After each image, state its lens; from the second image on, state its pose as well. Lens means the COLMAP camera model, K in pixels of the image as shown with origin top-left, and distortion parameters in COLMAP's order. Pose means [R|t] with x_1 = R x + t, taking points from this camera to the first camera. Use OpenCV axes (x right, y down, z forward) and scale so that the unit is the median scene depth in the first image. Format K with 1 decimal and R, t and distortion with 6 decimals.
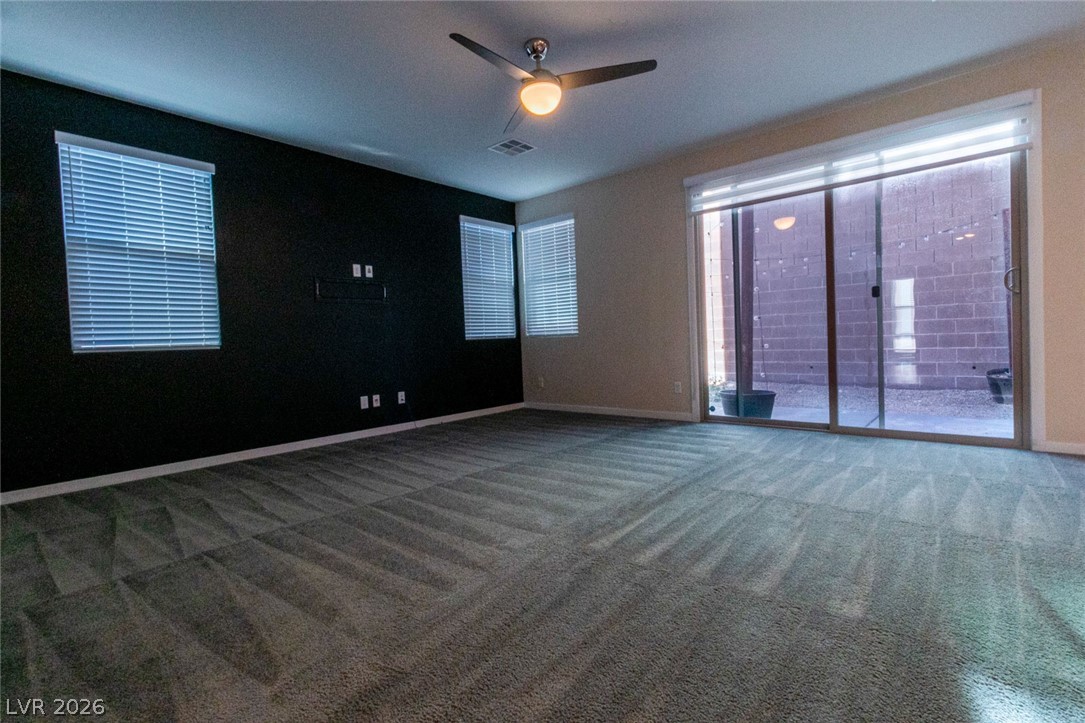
lens RADIAL K [[504.8, 0, 546.3], [0, 504.8, 347.3], [0, 0, 1]] dist [0.002596, 0.001011]
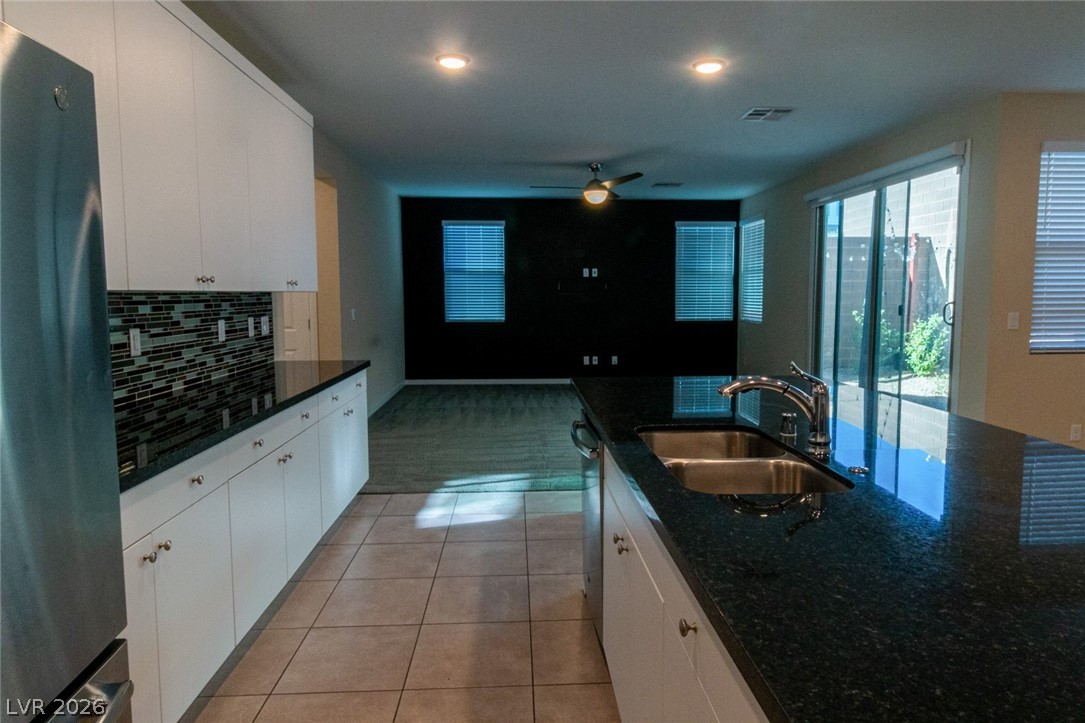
lens RADIAL K [[656.5, 0, 547.2], [0, 656.5, 347.6], [0, 0, 1]] dist [0.004769, 0.001518]
pose [[0.687601, 0.098029, -0.719441, 0.958334], [-0.037906, 0.994340, 0.099257, -0.118434], [0.725098, -0.040978, 0.687425, -0.428918]]
